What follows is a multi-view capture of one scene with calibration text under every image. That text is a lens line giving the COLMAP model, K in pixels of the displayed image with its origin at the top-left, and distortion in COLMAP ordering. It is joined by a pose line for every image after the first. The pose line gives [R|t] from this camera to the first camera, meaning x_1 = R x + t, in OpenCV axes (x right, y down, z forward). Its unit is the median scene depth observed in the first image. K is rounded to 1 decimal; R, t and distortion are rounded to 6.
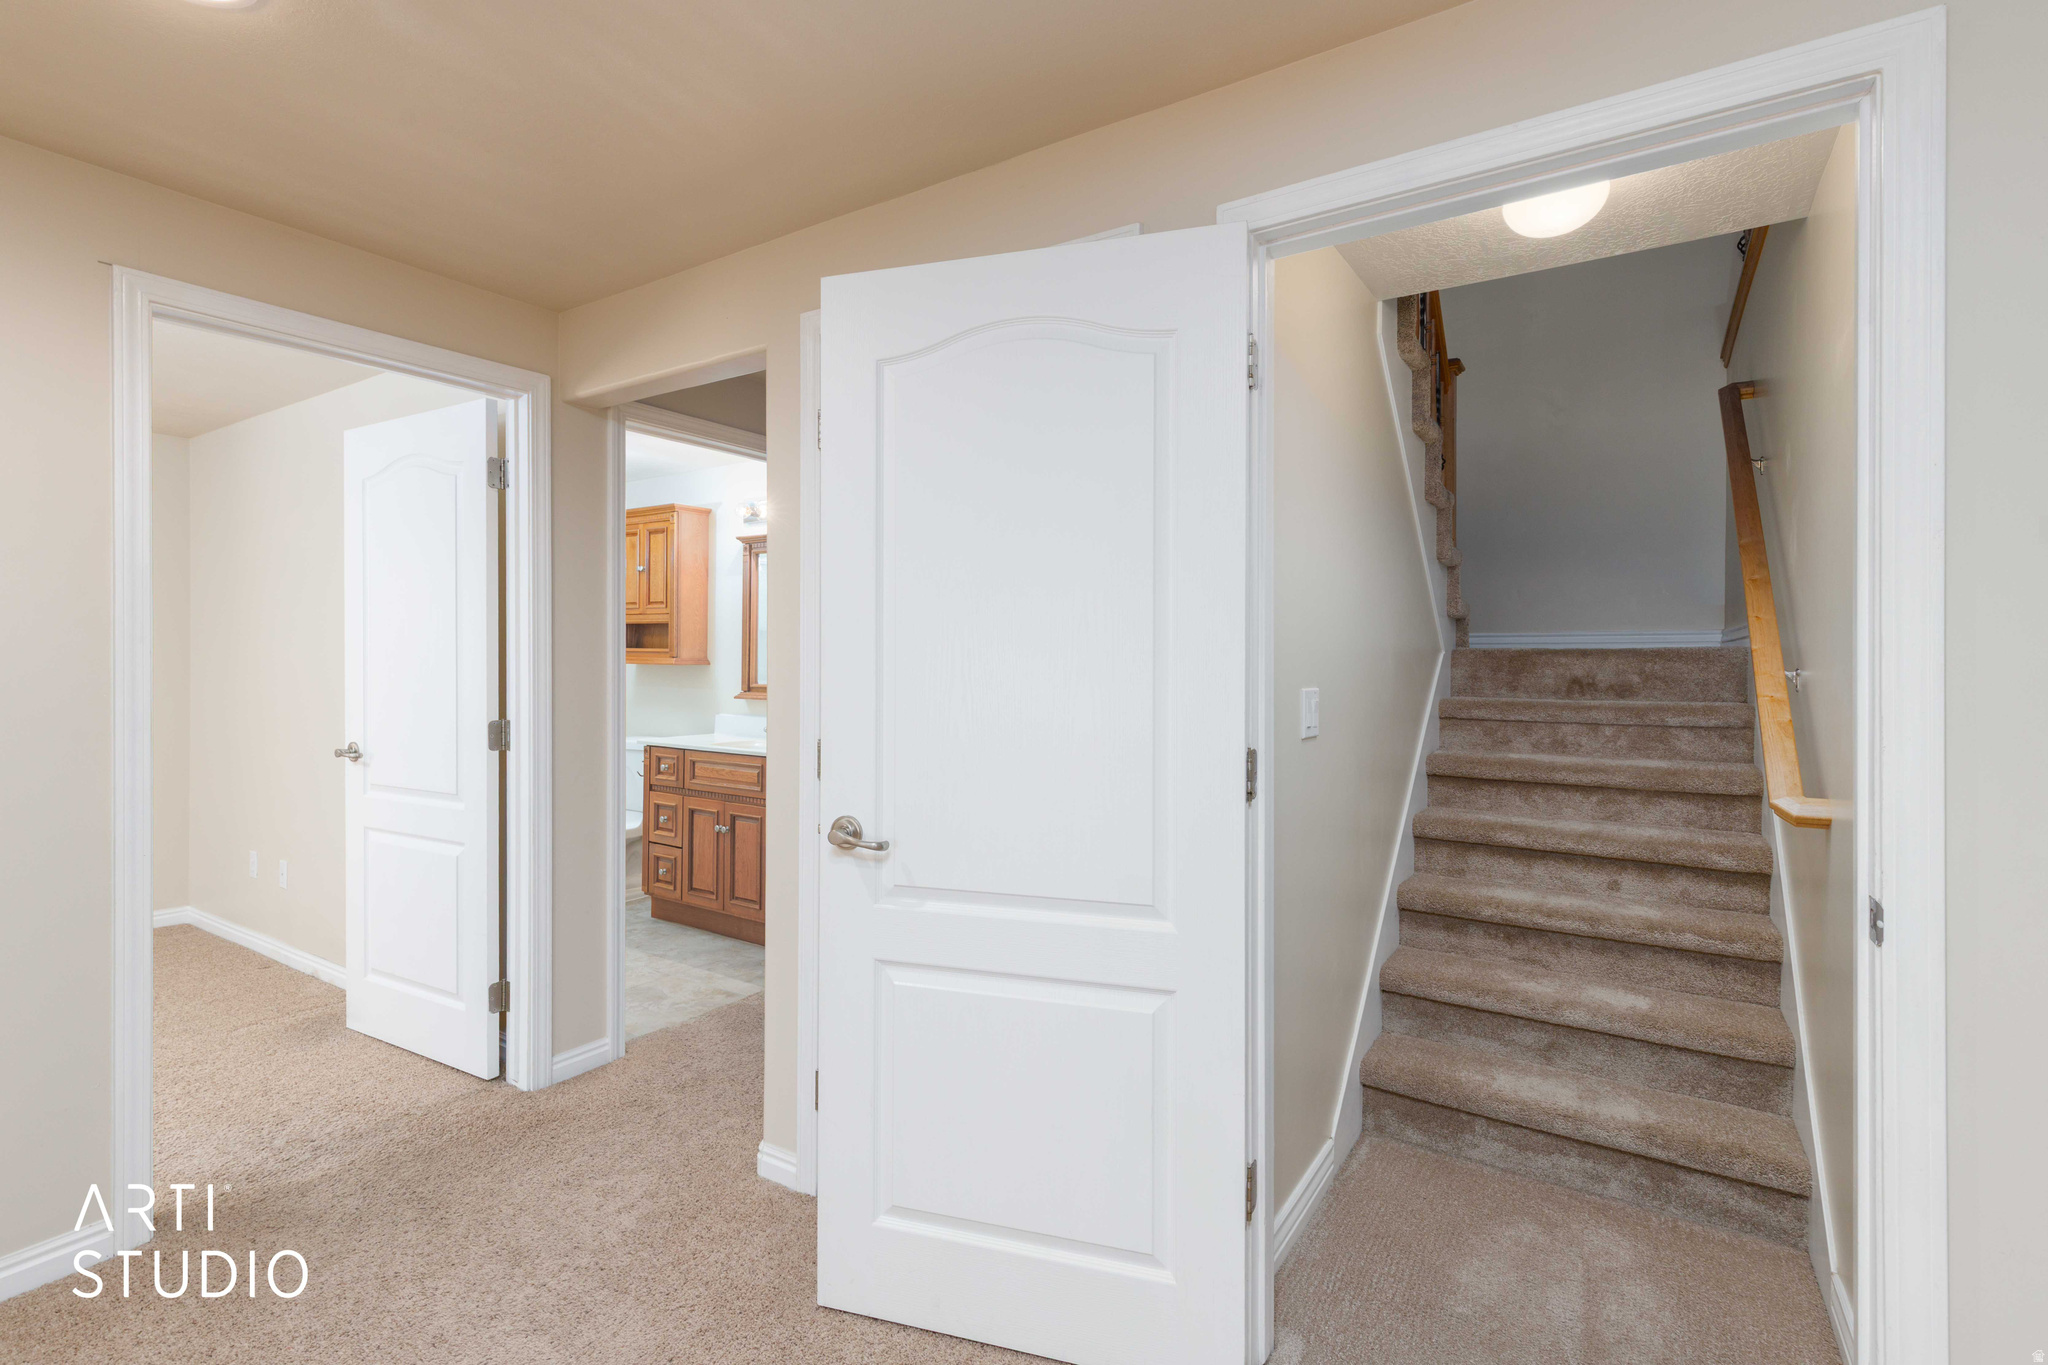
lens RADIAL K [[924.8, 0, 1034.3], [0, 924.8, 668.5], [0, 0, 1]] dist [0.004130, -0.001518]
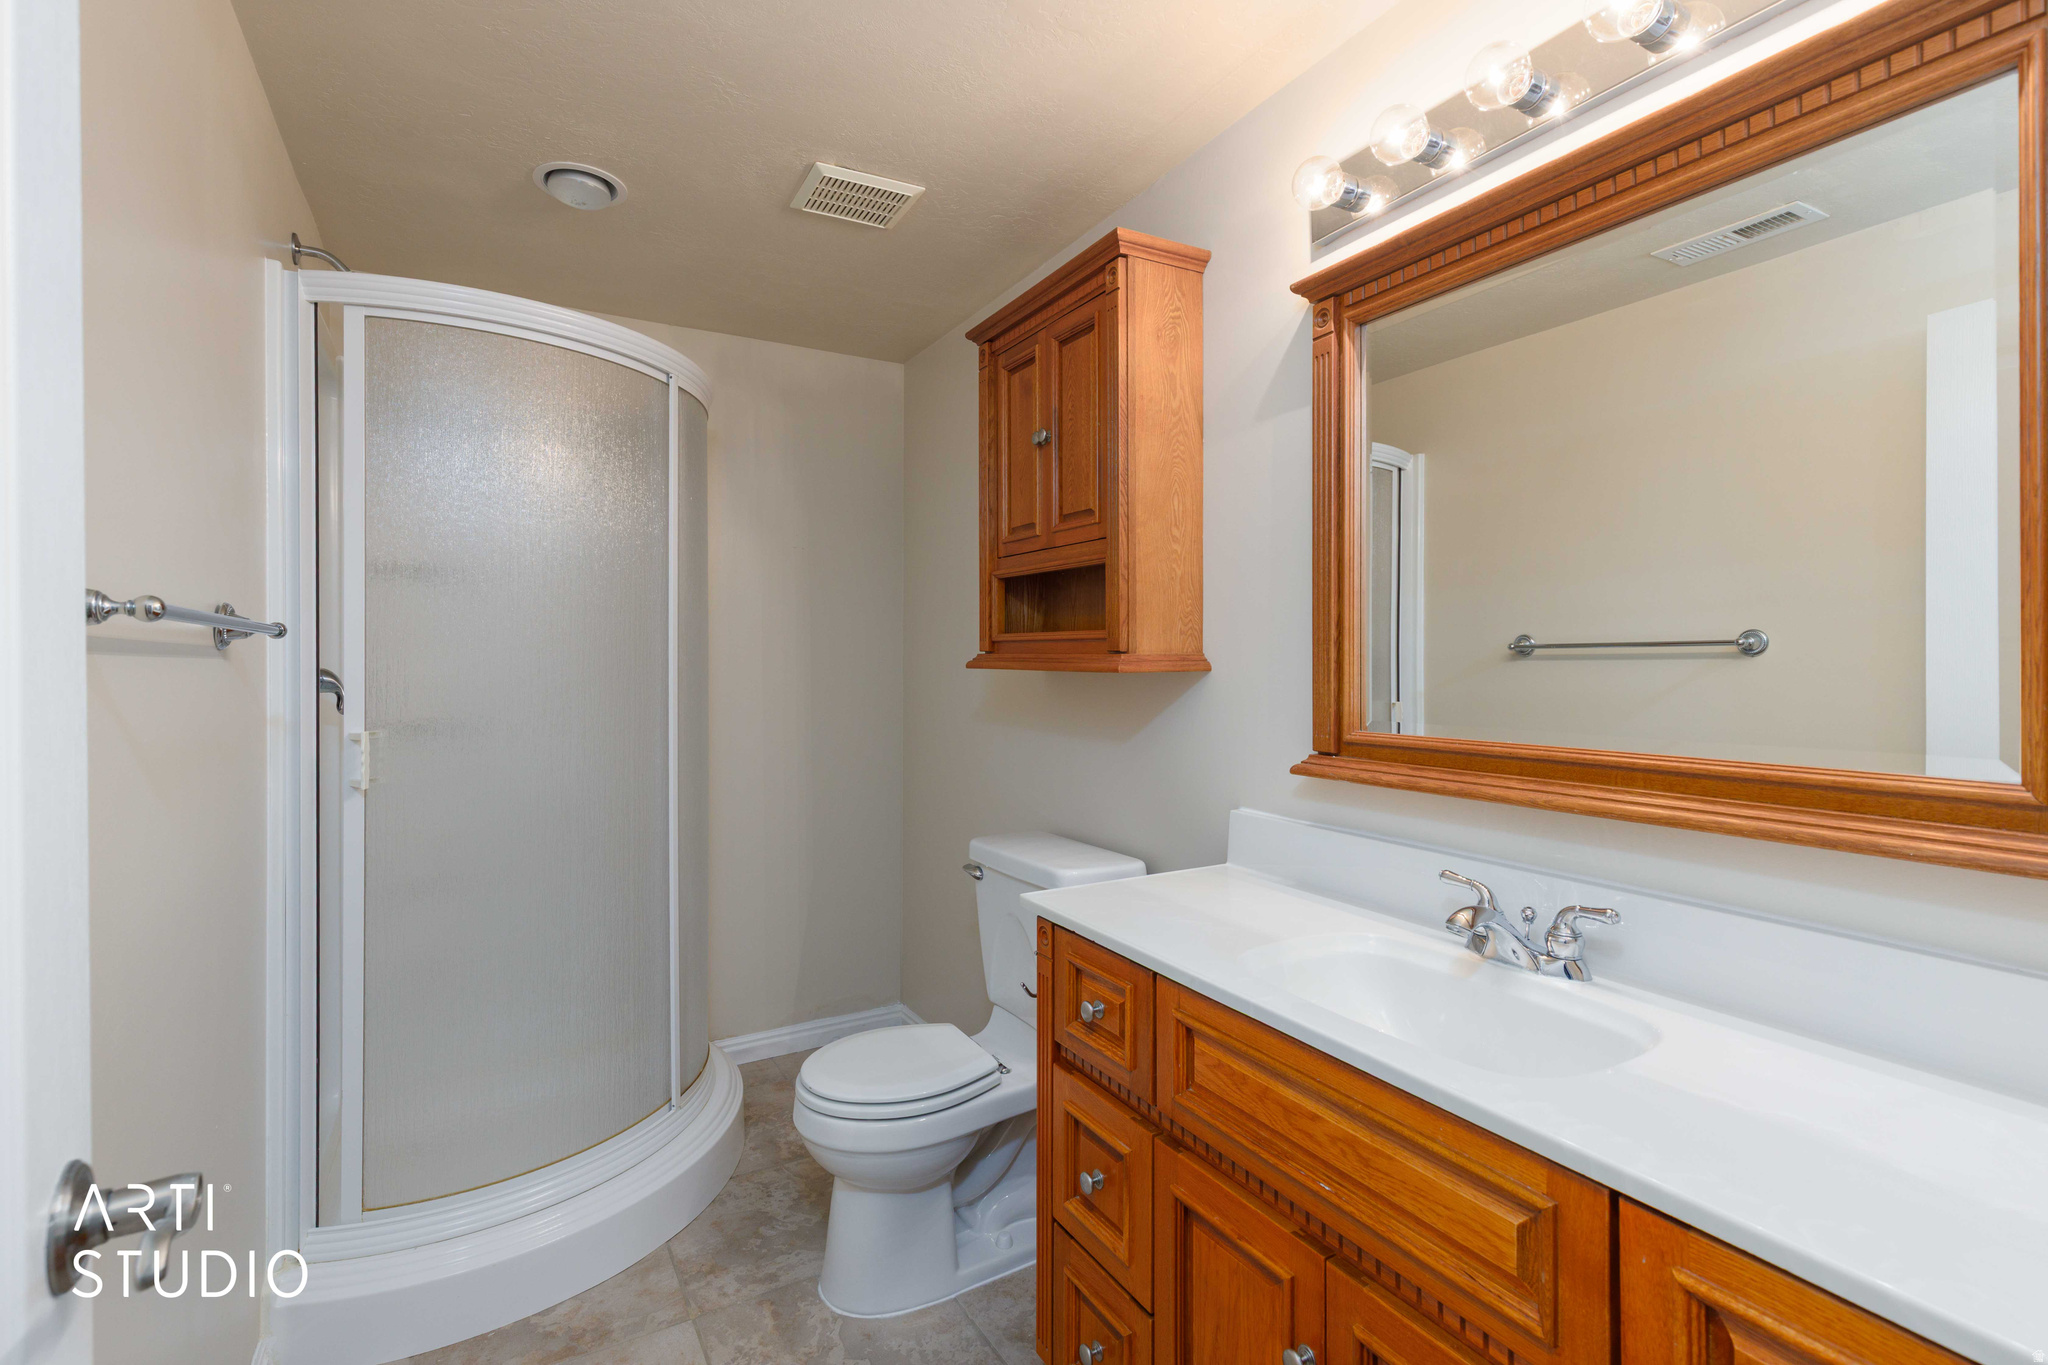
lens RADIAL K [[924.8, 0, 1025.1], [0, 924.8, 673.1], [0, 0, 1]] dist [0.004130, -0.001518]
pose [[0.888349, -0.006491, -0.459124, -0.264718], [0.007849, 0.999969, 0.001051, -0.004763], [0.459102, -0.004538, 0.888372, 0.683052]]
